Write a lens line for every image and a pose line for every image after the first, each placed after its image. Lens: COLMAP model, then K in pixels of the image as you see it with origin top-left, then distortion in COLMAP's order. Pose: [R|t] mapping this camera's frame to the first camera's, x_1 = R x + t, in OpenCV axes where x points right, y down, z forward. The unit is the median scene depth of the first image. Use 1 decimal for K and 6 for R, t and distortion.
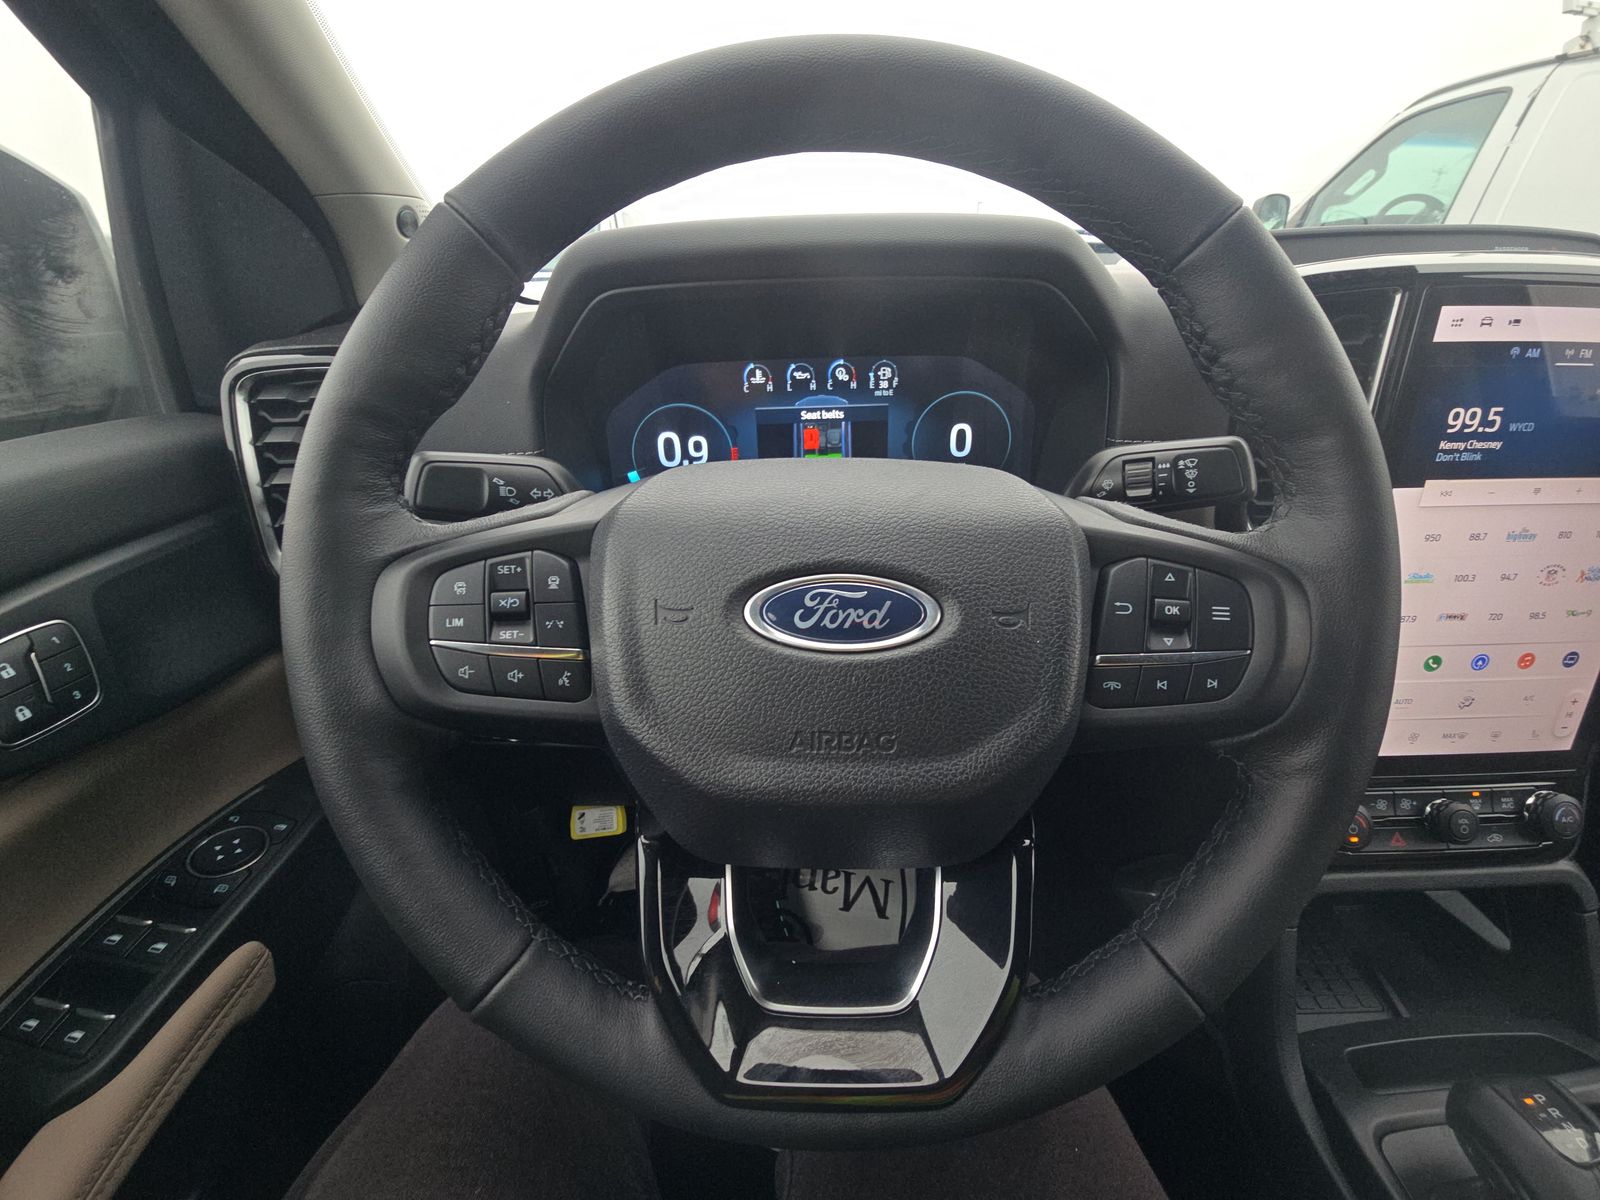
lens RADIAL K [[647.2, 0, 805.5], [0, 647.2, 589.9], [0, 0, 1]] dist [0.010481, -0.006702]
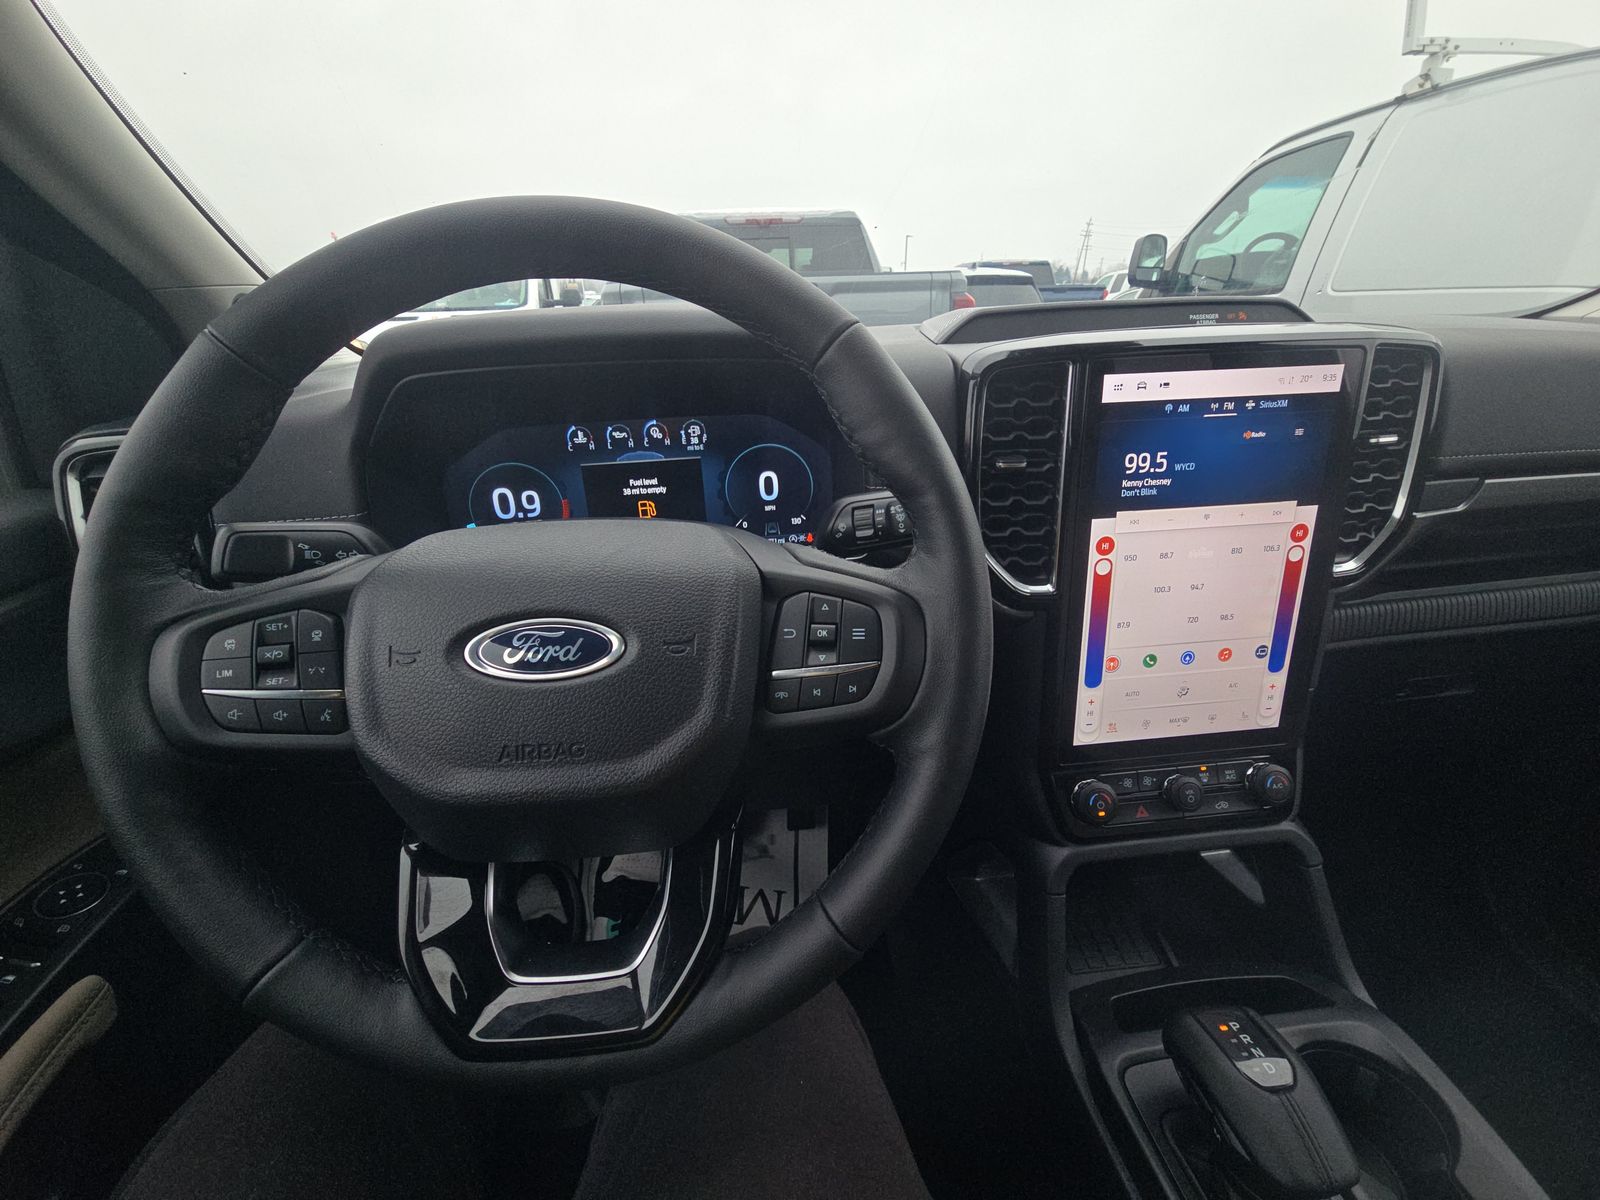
lens RADIAL K [[647.2, 0, 810.7], [0, 647.2, 590.1], [0, 0, 1]] dist [0.010481, -0.006702]
pose [[0.996492, -0.044780, 0.070705, 0.301258], [0.047297, 0.998291, -0.034333, -0.007247], [-0.069047, 0.037557, 0.996906, -0.182041]]
